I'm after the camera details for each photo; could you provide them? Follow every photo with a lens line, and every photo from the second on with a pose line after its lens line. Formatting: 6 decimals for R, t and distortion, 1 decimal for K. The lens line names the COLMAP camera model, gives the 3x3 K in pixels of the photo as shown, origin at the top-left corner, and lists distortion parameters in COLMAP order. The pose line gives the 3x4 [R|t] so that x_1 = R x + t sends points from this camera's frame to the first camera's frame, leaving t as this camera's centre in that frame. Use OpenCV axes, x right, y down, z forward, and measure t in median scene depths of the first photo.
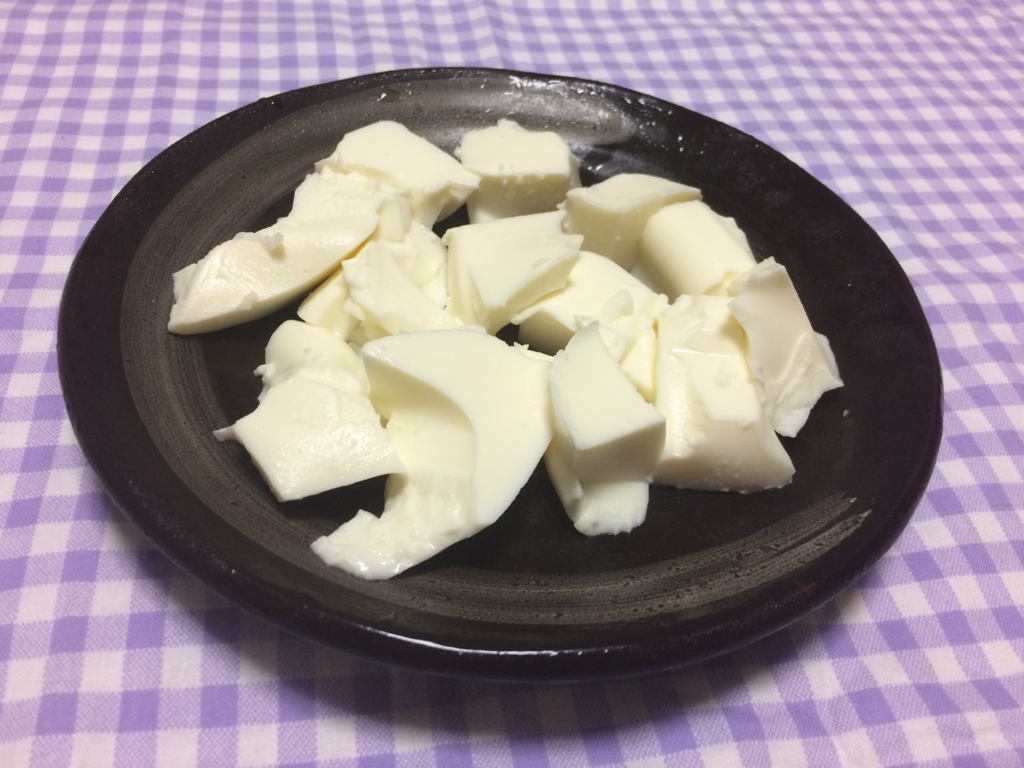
lens RADIAL K [[892.5, 0, 512.0], [0, 892.5, 384.0], [0, 0, 1]] dist [0.098336, -0.150415]
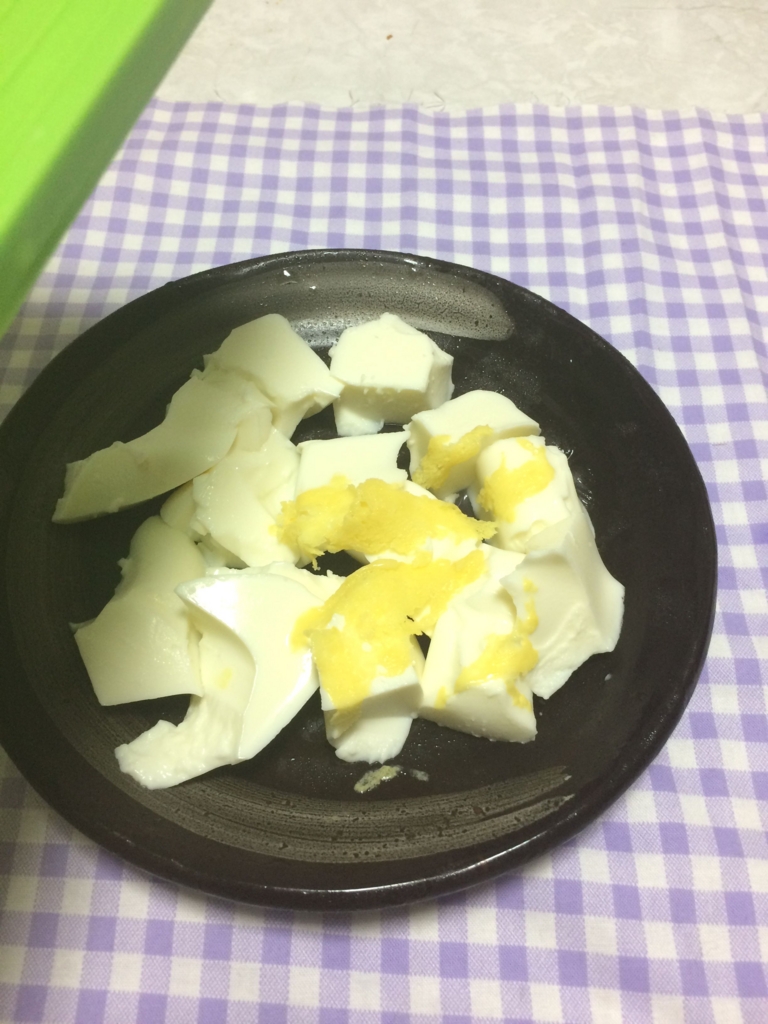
lens RADIAL K [[892.5, 0, 384.0], [0, 892.5, 512.0], [0, 0, 1]] dist [0.098336, -0.150415]
pose [[0.974984, 0.132229, -0.178666, 0.285538], [-0.095886, 0.975376, 0.198614, -0.376071], [0.200529, -0.176514, 0.963655, -0.087682]]
